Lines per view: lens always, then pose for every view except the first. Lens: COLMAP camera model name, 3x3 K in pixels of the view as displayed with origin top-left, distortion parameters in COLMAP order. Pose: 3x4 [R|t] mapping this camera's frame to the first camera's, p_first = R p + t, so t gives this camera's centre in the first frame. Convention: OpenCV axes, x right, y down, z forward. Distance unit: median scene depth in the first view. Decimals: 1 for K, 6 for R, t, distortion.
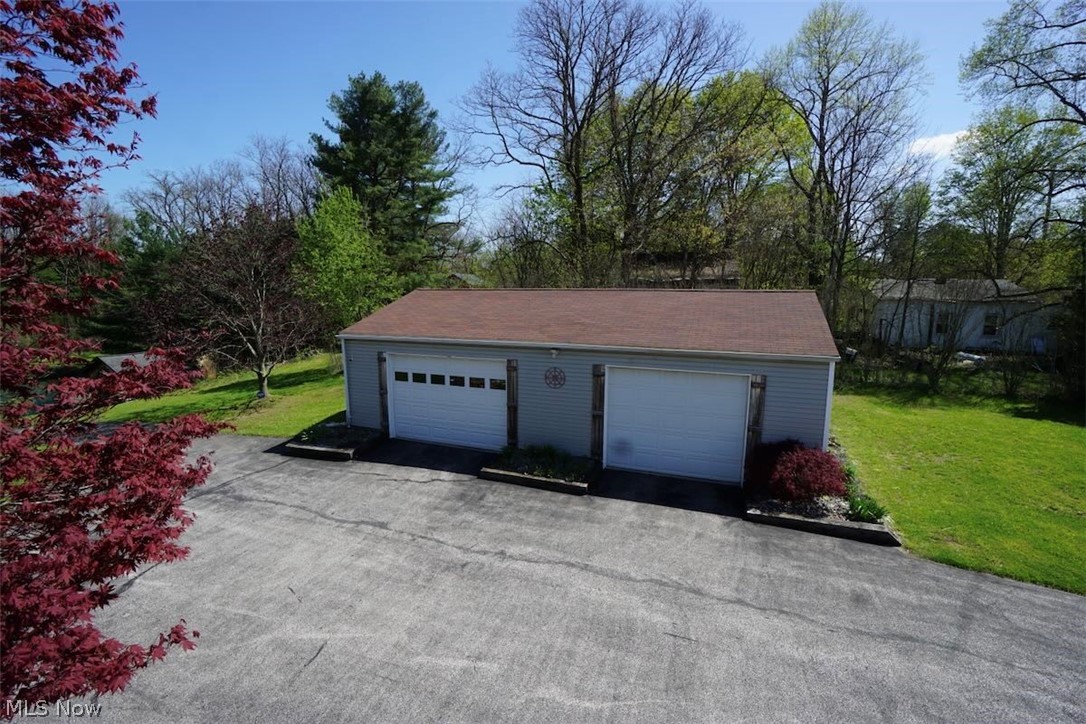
lens RADIAL K [[485.5, 0, 545.1], [0, 485.5, 327.5], [0, 0, 1]] dist [0.000577, 0.000356]
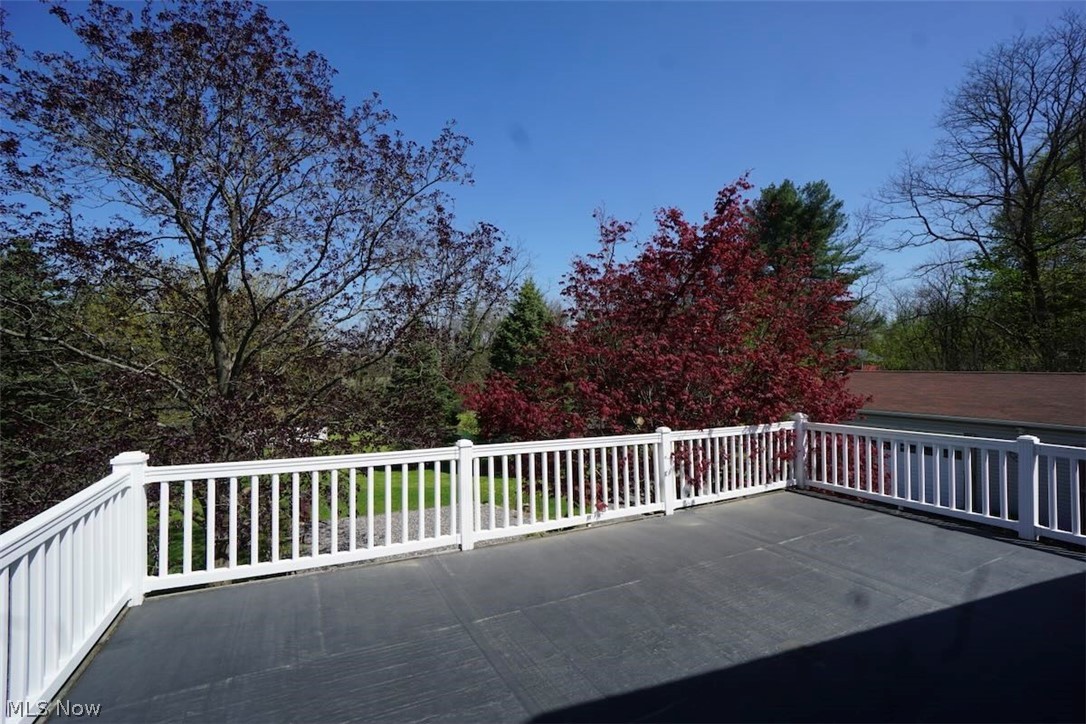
lens RADIAL K [[485.5, 0, 545.1], [0, 485.5, 327.5], [0, 0, 1]] dist [0.000577, 0.000356]
pose [[0.757426, -0.015024, -0.652748, -0.024644], [-0.081663, 0.989705, -0.117538, 0.012014], [0.647794, 0.142332, 0.748401, -0.202017]]
